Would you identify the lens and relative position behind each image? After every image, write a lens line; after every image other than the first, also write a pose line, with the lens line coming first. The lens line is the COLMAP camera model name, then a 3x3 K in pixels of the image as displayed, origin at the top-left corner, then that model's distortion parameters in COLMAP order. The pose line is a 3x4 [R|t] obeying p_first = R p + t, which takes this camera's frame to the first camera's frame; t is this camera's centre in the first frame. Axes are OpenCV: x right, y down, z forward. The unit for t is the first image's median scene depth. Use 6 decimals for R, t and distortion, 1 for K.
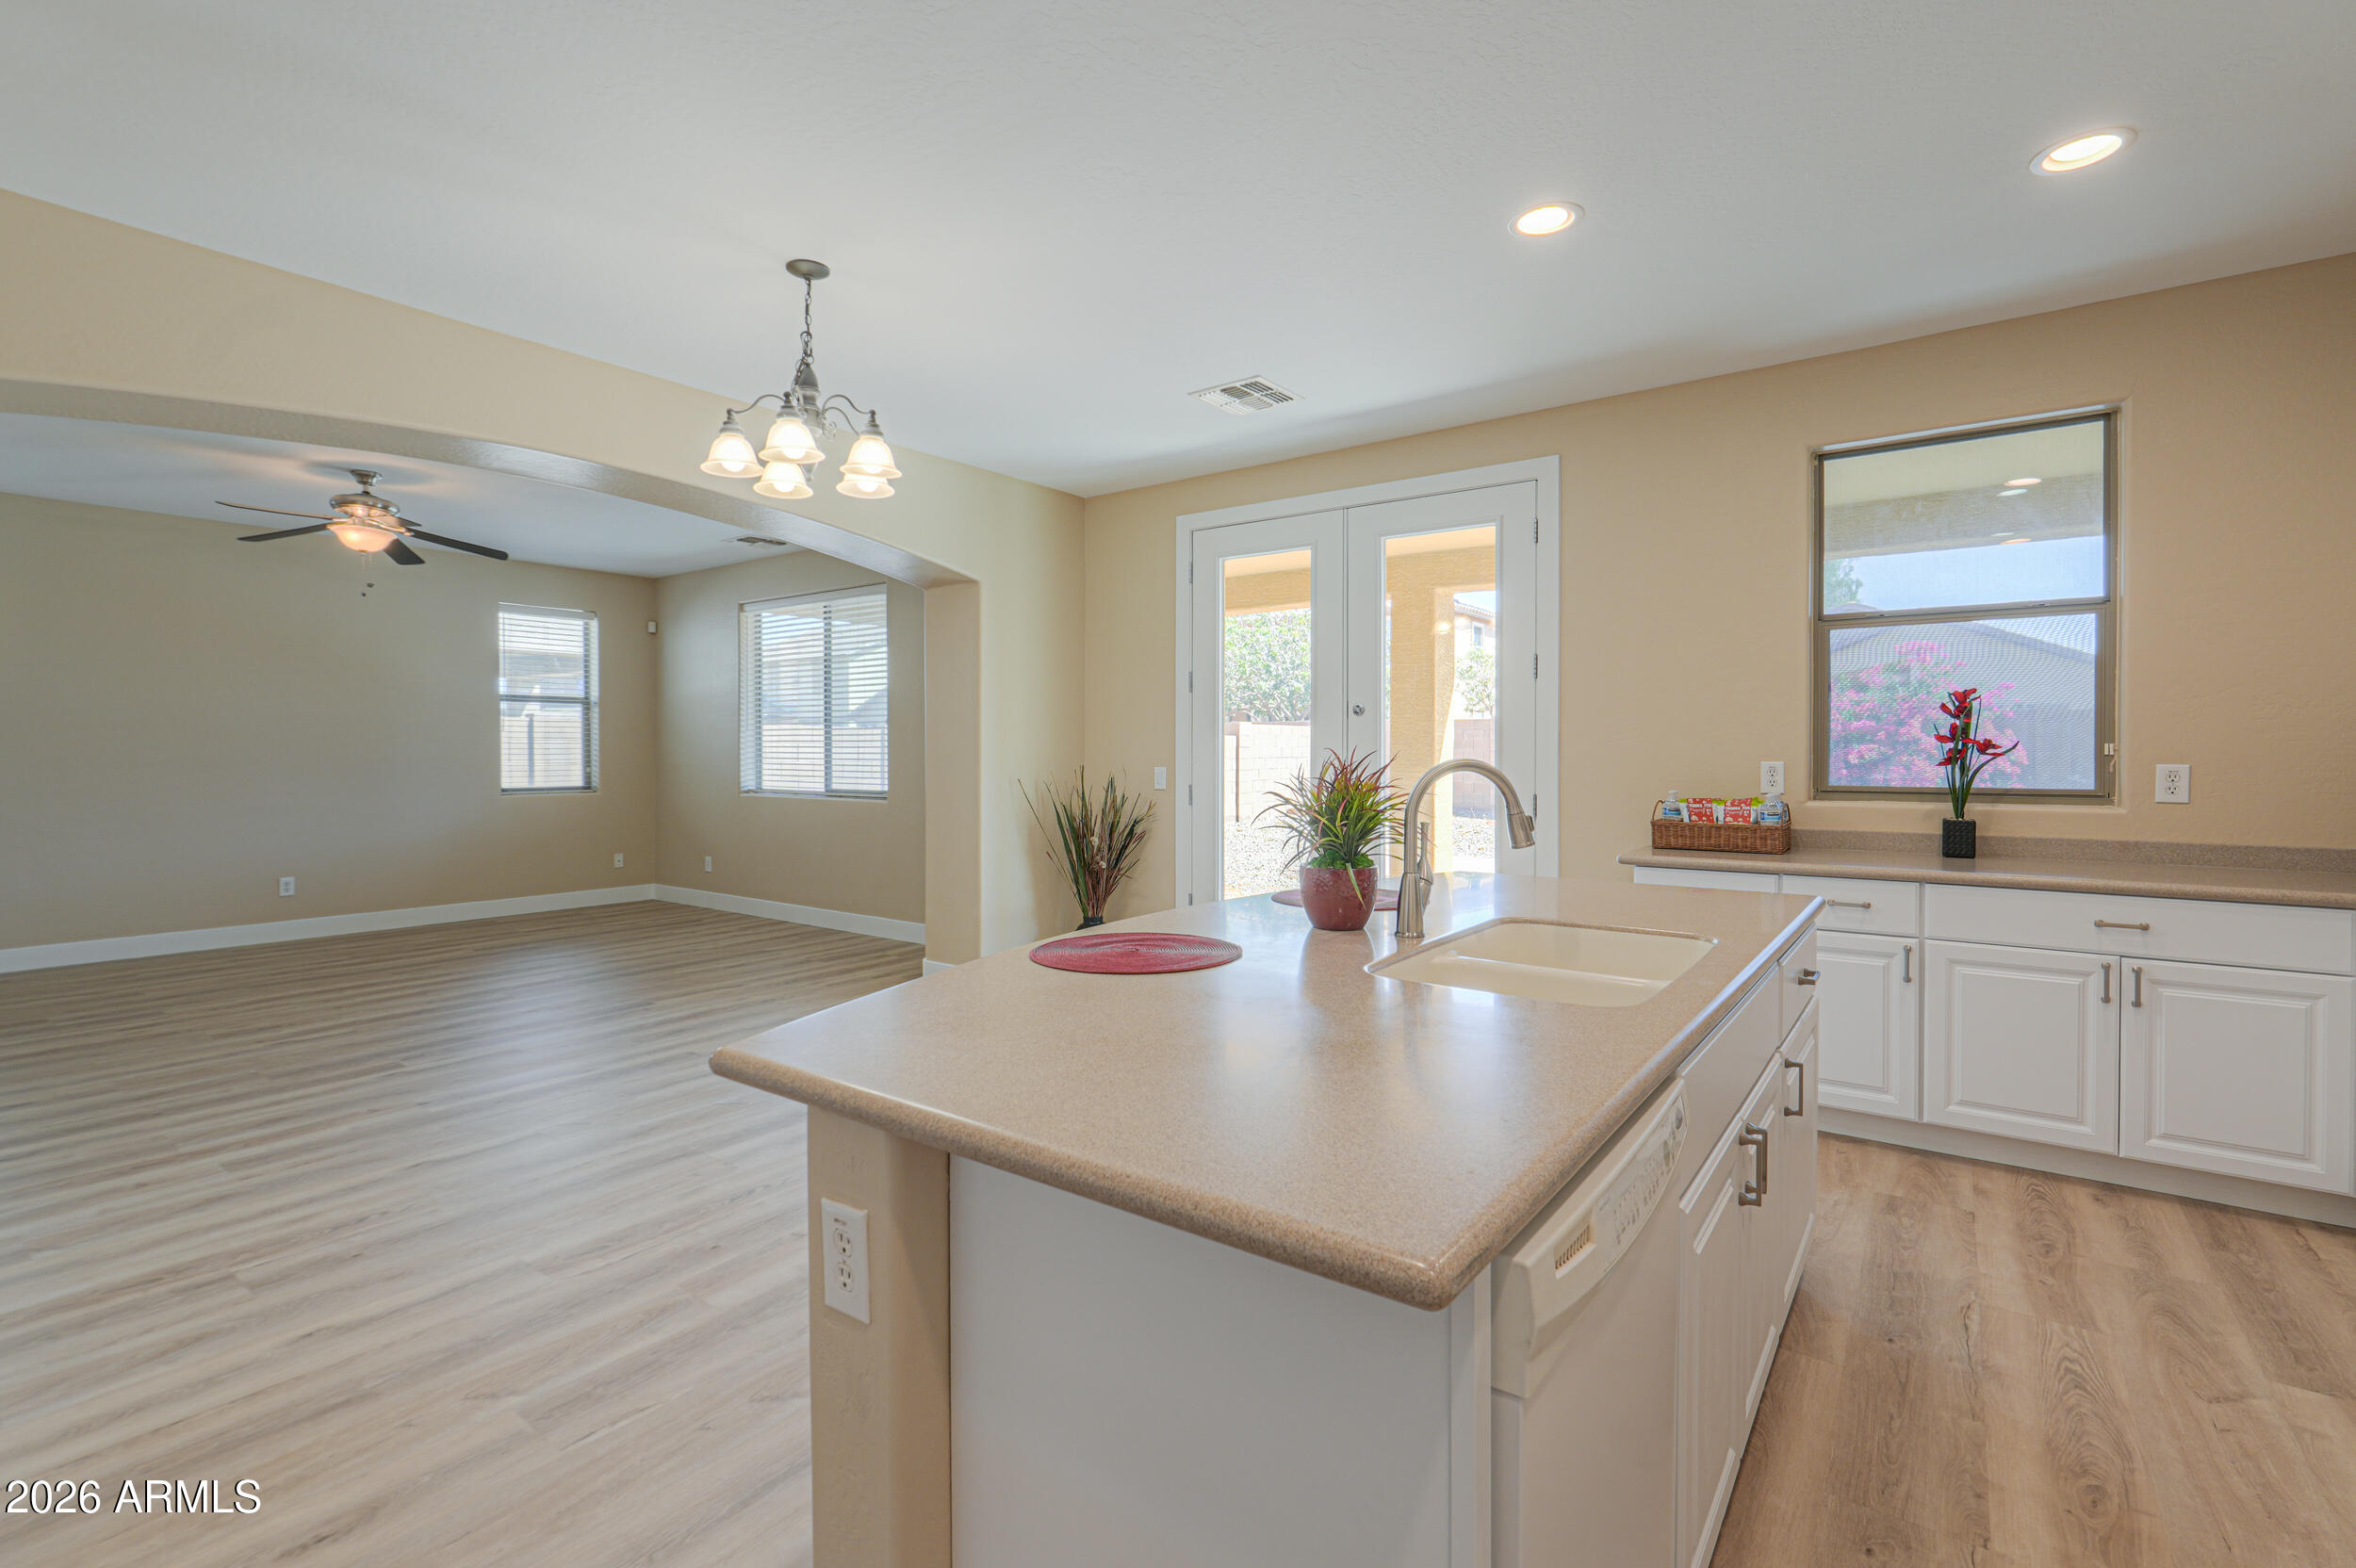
lens RADIAL K [[1042.4, 0, 1164.8], [0, 1042.4, 783.9], [0, 0, 1]] dist [-0.000885, 0.000158]
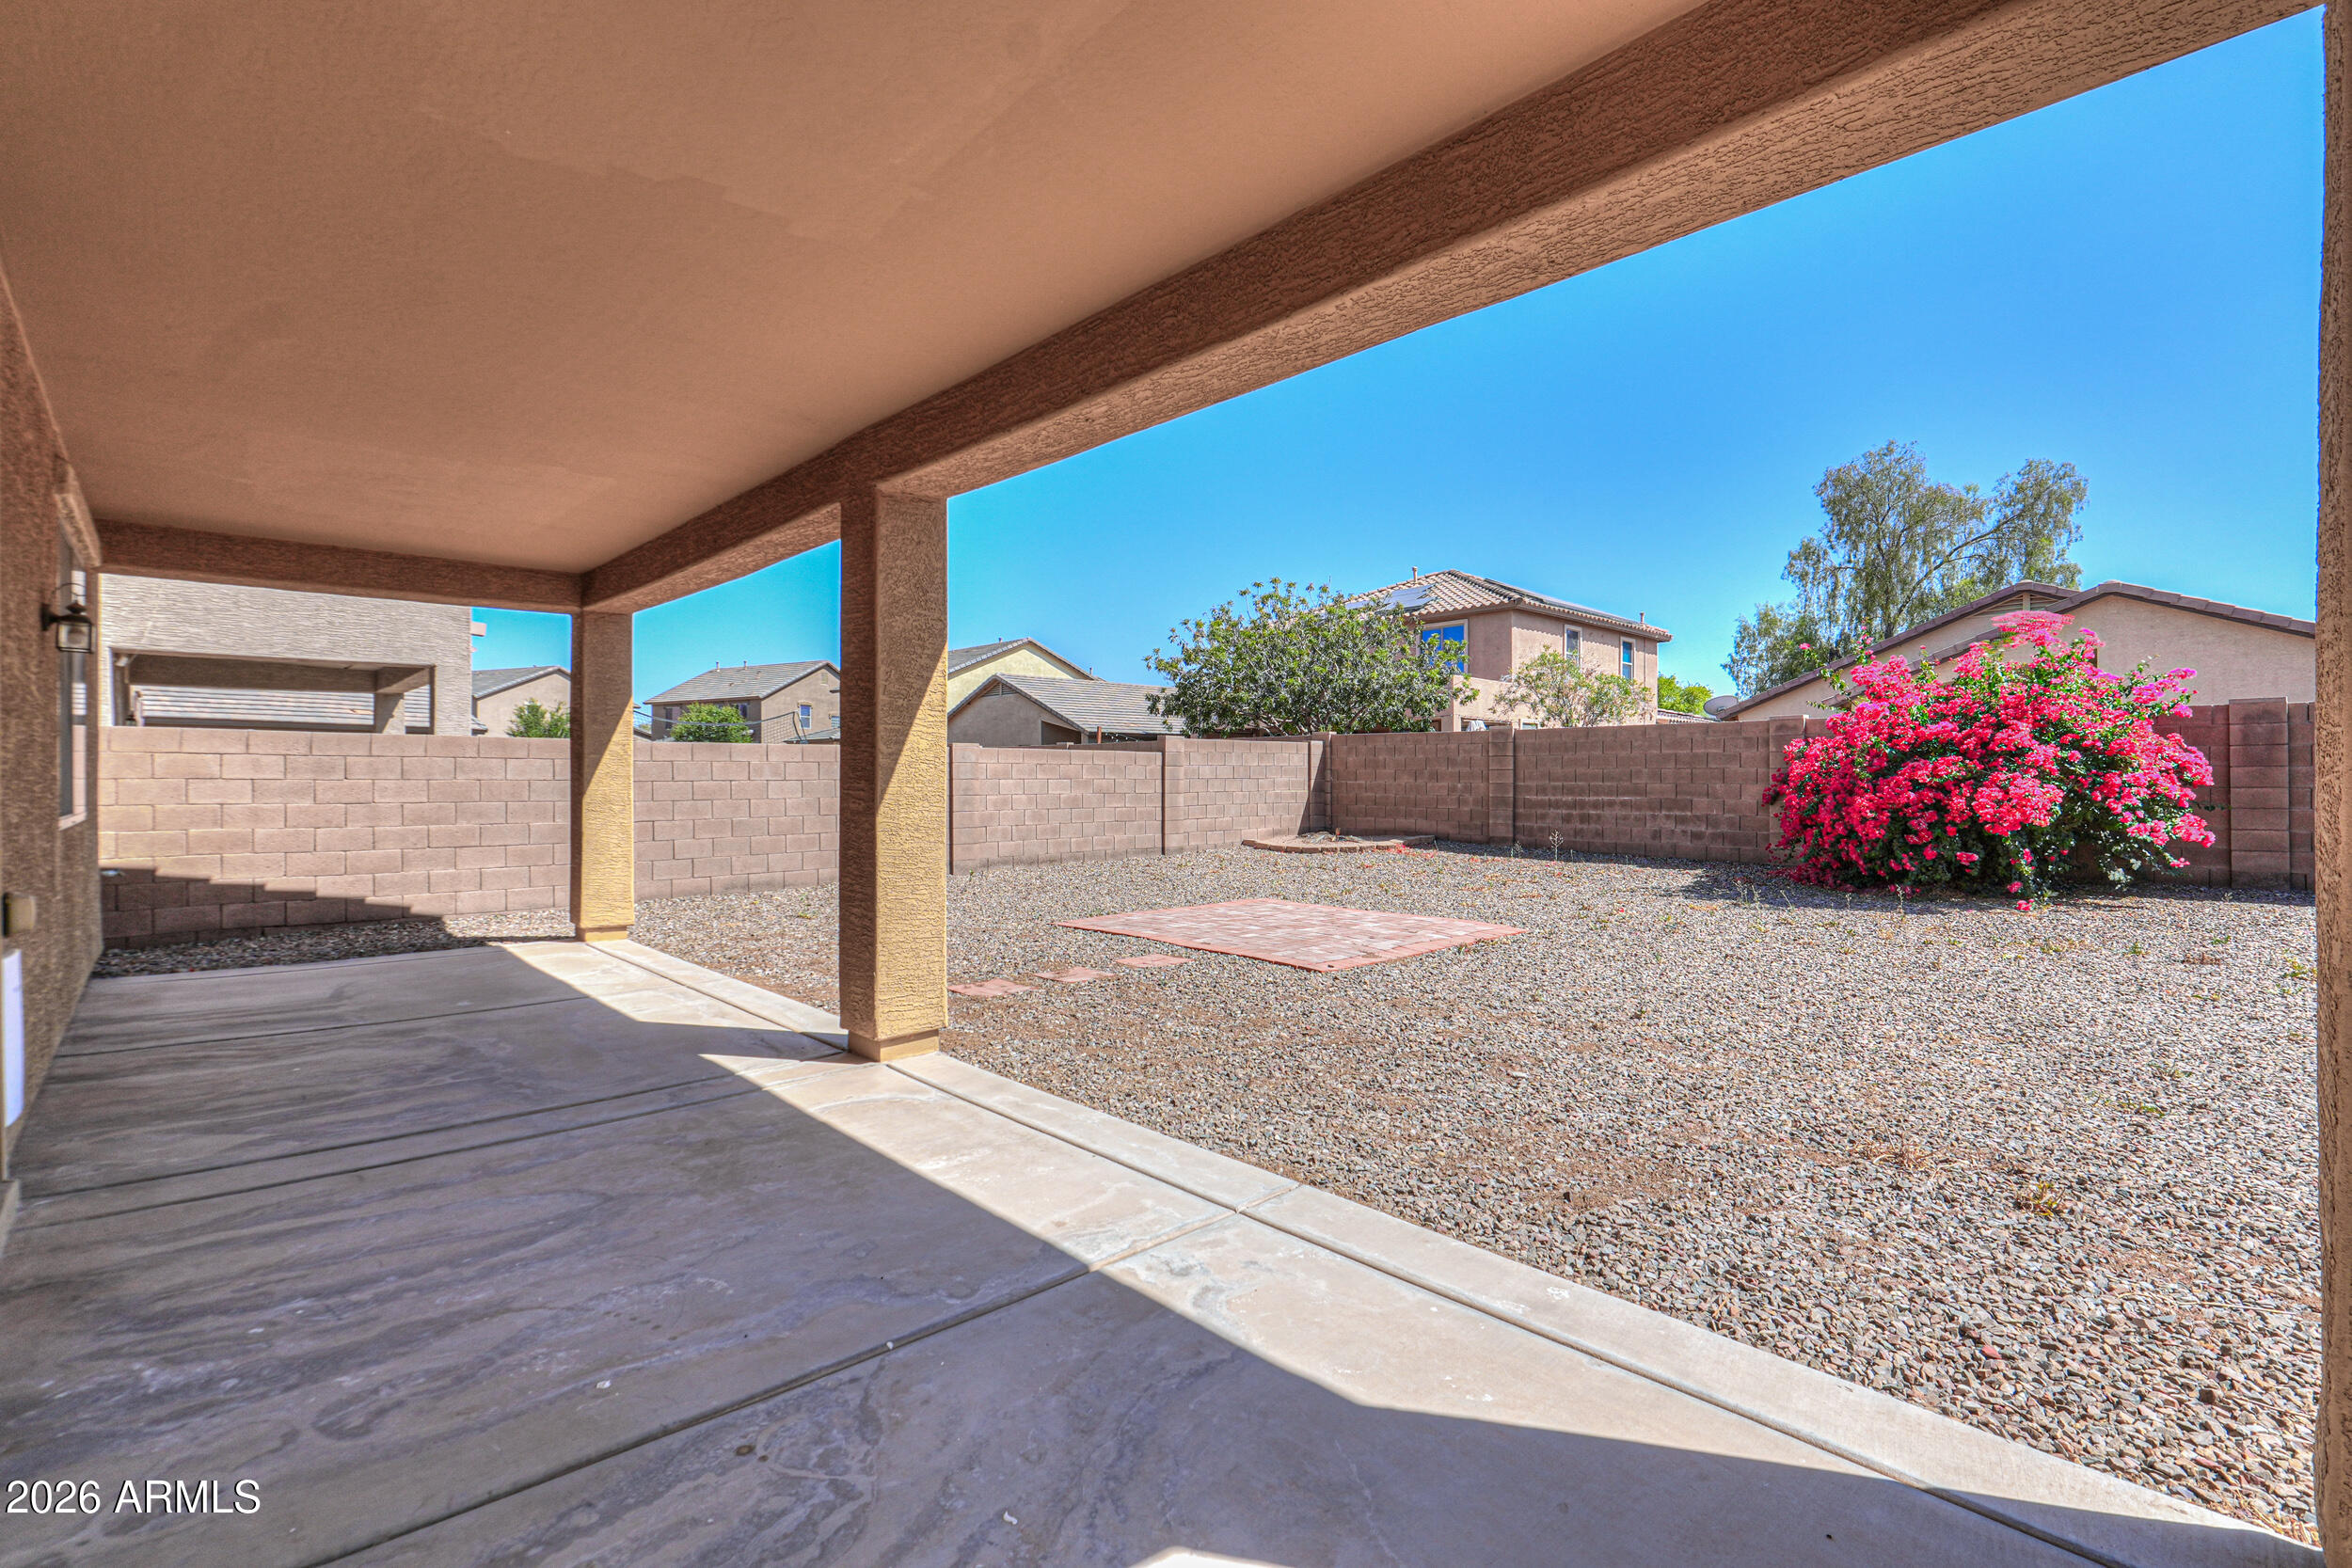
lens RADIAL K [[1040.6, 0, 1162.9], [0, 1040.6, 783.9], [0, 0, 1]] dist [-0.000885, 0.000158]
pose [[0.983752, -0.000111, -0.179531, 0.279416], [-0.004425, 0.999681, -0.024869, 0.000173], [0.179477, 0.025259, 0.983438, 0.215623]]
